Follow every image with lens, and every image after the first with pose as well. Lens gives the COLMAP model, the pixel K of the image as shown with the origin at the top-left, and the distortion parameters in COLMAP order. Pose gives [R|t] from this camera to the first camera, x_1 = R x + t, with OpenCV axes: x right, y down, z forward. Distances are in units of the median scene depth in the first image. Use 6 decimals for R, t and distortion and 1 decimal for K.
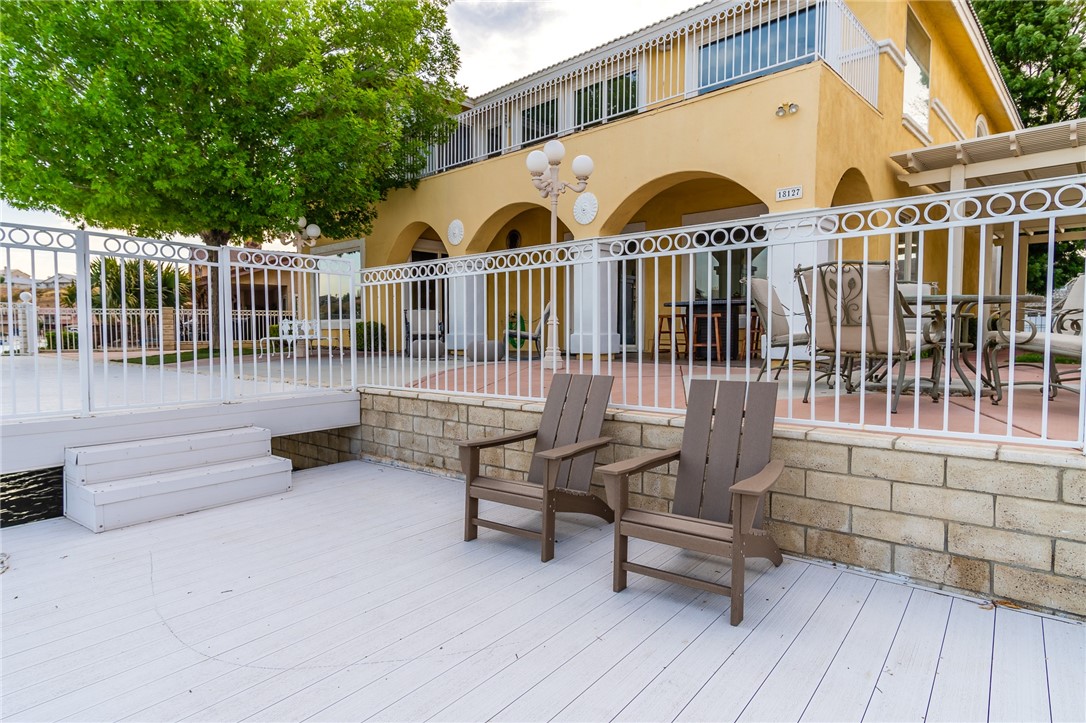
lens RADIAL K [[568.8, 0, 543.5], [0, 568.8, 364.0], [0, 0, 1]] dist [0.006018, 0.000976]
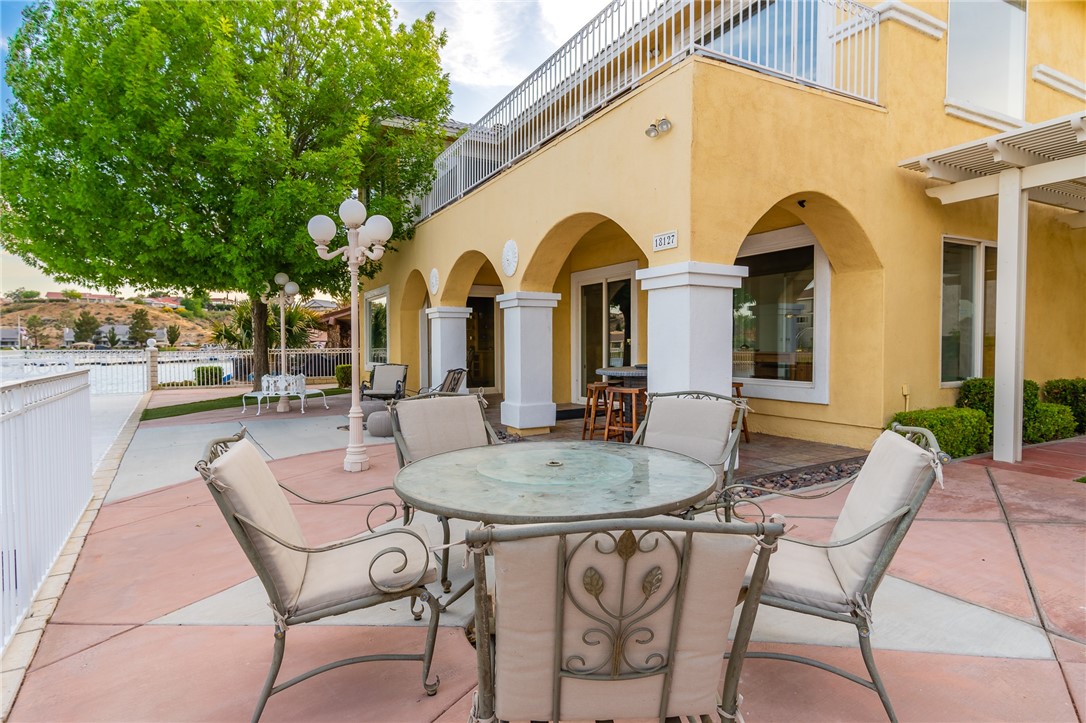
lens RADIAL K [[568.8, 0, 544.3], [0, 568.8, 360.4], [0, 0, 1]] dist [0.006018, 0.000976]
pose [[0.956383, 0.002985, -0.292100, 0.401632], [-0.012529, 0.999447, -0.030807, -0.101315], [0.291846, 0.033123, 0.955891, 0.222616]]
